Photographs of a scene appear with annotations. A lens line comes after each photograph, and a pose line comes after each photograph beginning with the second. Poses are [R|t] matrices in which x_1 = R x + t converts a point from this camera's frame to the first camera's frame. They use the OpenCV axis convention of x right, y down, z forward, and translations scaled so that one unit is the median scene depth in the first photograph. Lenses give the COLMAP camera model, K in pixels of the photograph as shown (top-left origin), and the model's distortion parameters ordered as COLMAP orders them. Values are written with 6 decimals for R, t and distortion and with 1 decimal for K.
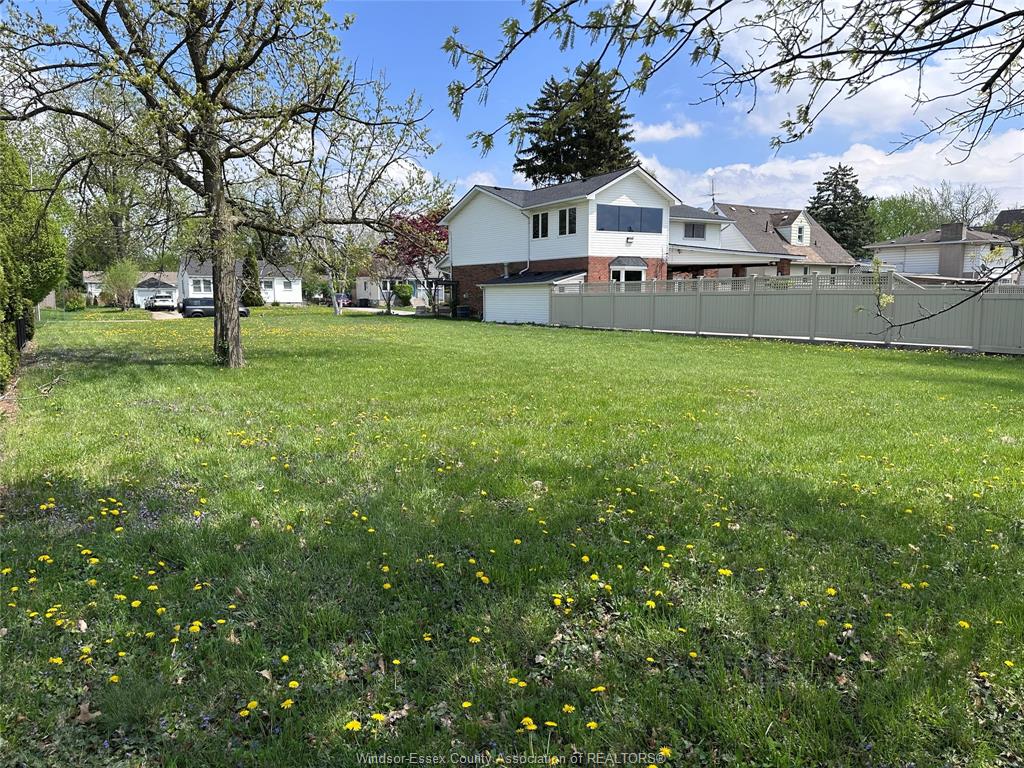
lens RADIAL K [[726.2, 0, 505.4], [0, 726.2, 375.4], [0, 0, 1]] dist [0.040093, -0.053144]
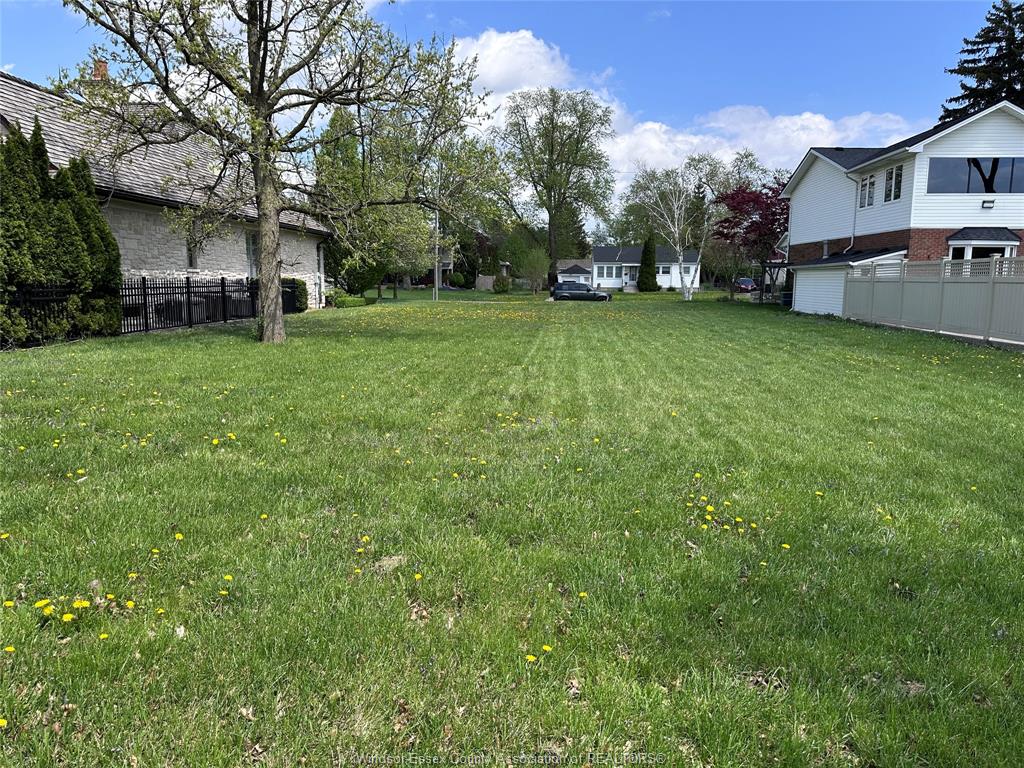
lens RADIAL K [[726.2, 0, 509.6], [0, 726.2, 377.2], [0, 0, 1]] dist [0.040093, -0.053144]
pose [[0.806302, 0.084803, -0.585394, 0.227227], [-0.071953, 0.996382, 0.045235, -0.013844], [0.587112, 0.005648, 0.809486, 0.137675]]
